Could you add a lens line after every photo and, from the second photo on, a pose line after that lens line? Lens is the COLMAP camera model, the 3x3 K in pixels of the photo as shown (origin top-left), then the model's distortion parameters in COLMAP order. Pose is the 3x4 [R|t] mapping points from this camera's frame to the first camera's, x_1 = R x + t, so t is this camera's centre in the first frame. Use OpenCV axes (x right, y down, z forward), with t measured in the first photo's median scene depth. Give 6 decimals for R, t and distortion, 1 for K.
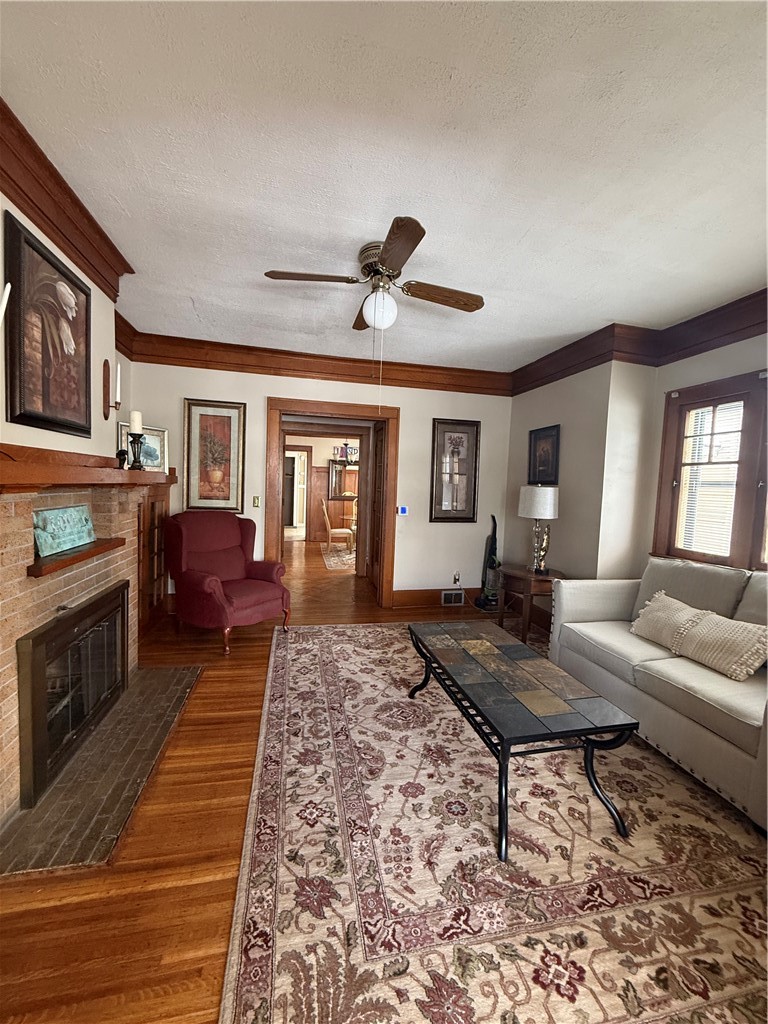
lens RADIAL K [[407.6, 0, 387.2], [0, 407.6, 507.6], [0, 0, 1]] dist [-0.000361, 0.000084]
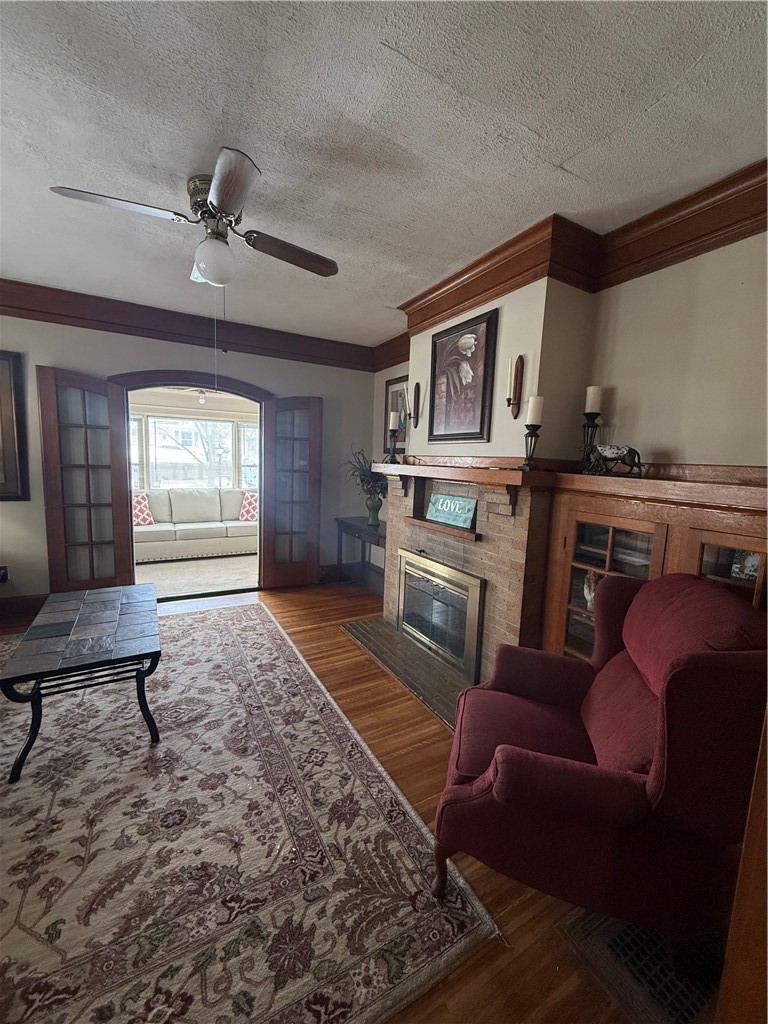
lens RADIAL K [[407.6, 0, 384.9], [0, 407.6, 511.4], [0, 0, 1]] dist [-0.000361, 0.000084]
pose [[-0.955725, -0.042283, -0.291208, -0.119760], [-0.093836, 0.981750, 0.165415, -0.132284], [0.278899, 0.185417, -0.942250, 1.883657]]
